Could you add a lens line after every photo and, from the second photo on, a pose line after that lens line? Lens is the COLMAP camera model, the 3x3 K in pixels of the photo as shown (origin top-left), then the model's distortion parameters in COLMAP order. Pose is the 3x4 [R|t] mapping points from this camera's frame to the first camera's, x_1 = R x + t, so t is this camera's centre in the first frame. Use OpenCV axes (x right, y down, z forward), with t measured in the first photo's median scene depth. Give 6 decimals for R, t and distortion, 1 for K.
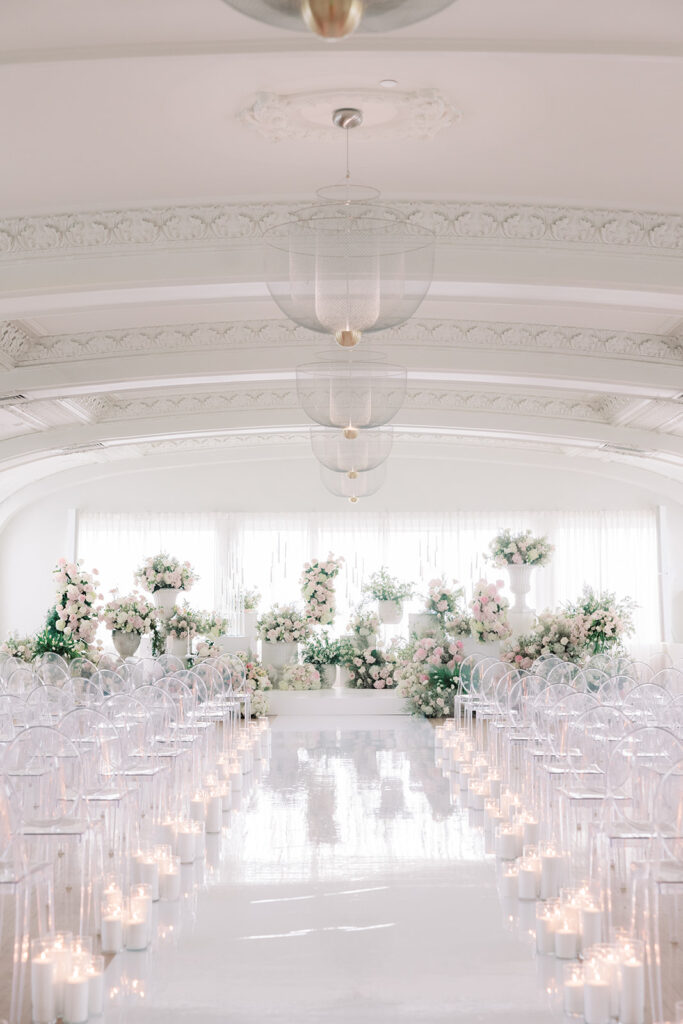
lens RADIAL K [[1498.9, 0, 346.9], [0, 1498.9, 512.9], [0, 0, 1]] dist [0.032611, 0.000000]
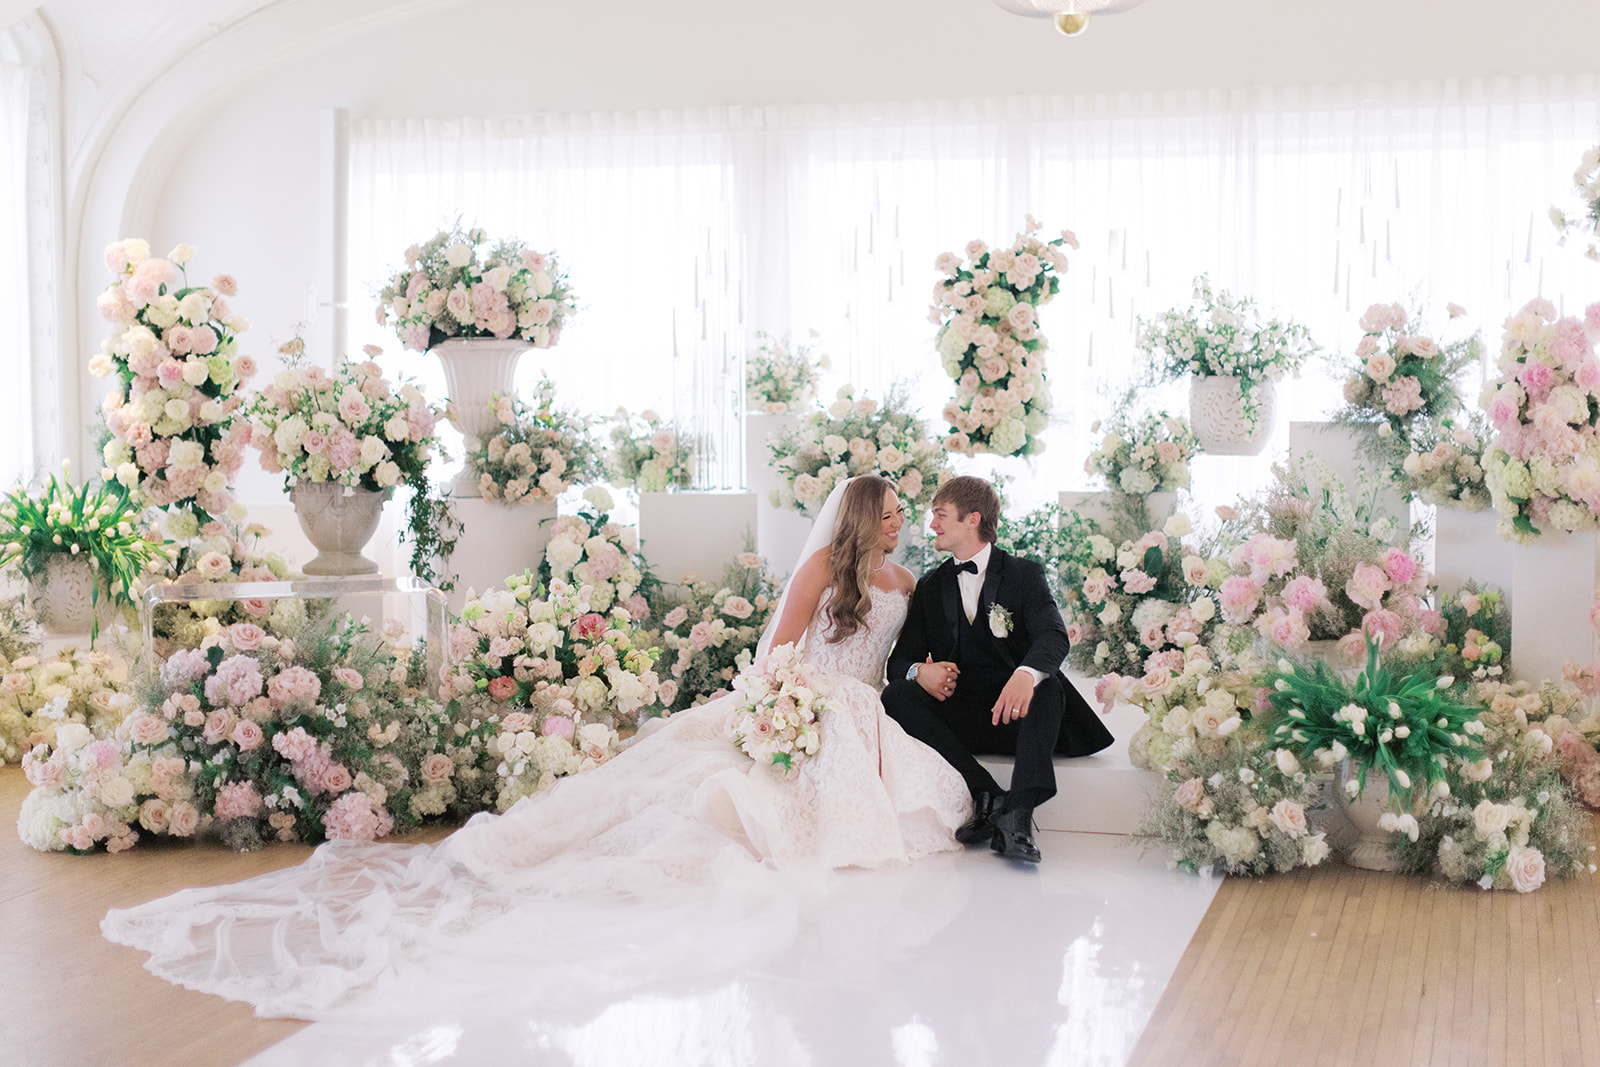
lens RADIAL K [[2342.0, 0, 814.3], [0, 2342.0, 507.8], [0, 0, 1]] dist [0.032611, 0.000000]
pose [[0.964041, 0.015941, -0.265274, 0.076326], [0.016943, 0.992481, 0.121217, 0.027254], [0.265212, -0.121353, 0.956523, 0.546975]]
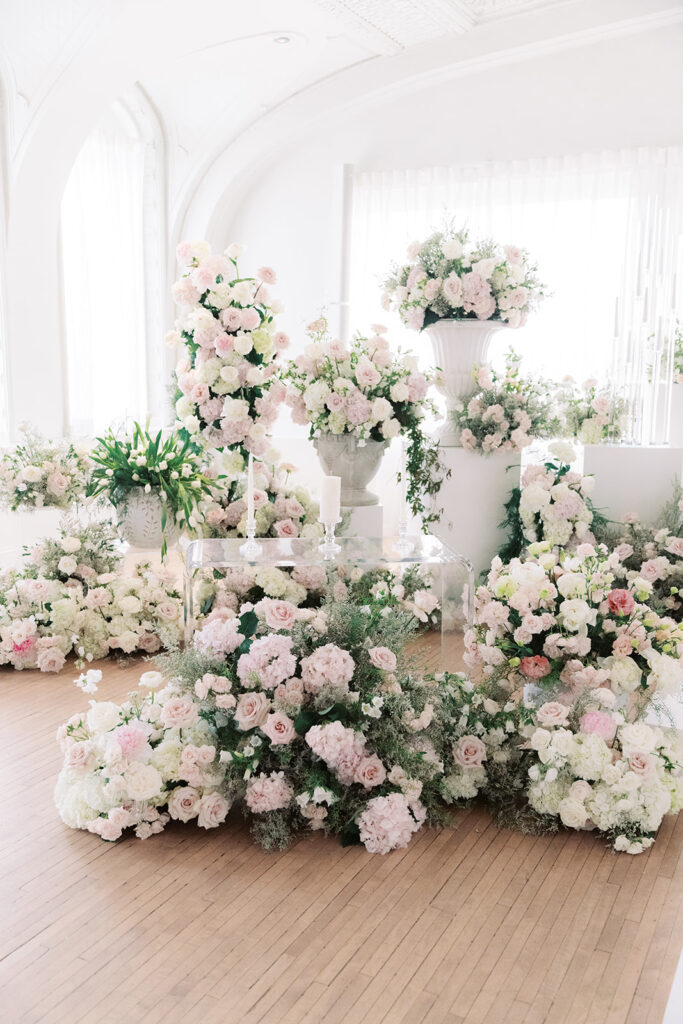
lens RADIAL K [[1039.0, 0, 336.9], [0, 1039.0, 516.3], [0, 0, 1]] dist [0.027925, 0.000000]
pose [[0.899662, 0.075276, -0.430048, -0.028855], [0.017963, 0.977807, 0.208735, 0.042932], [0.436217, -0.195516, 0.878344, 0.734797]]
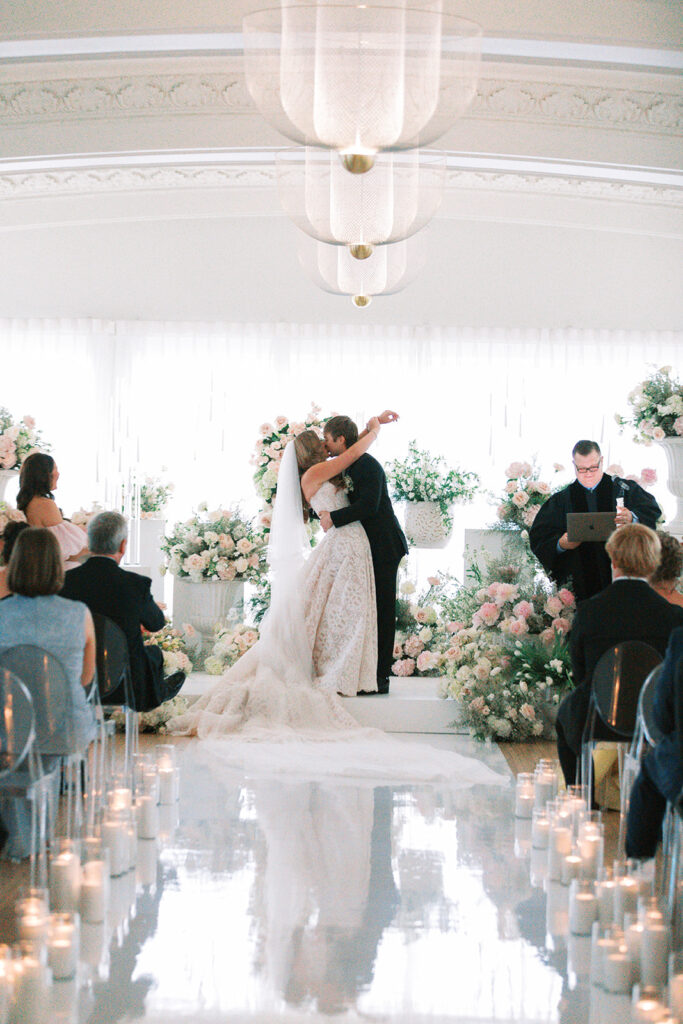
lens RADIAL K [[2667.4, 0, 338.8], [0, 2667.4, 512.6], [0, 0, 1]] dist [-0.211653, 0.000000]
pose [[0.999706, 0.024183, -0.002009, 0.000395], [-0.023982, 0.997236, 0.070316, -0.000628], [0.003704, -0.070248, 0.997523, 0.105314]]
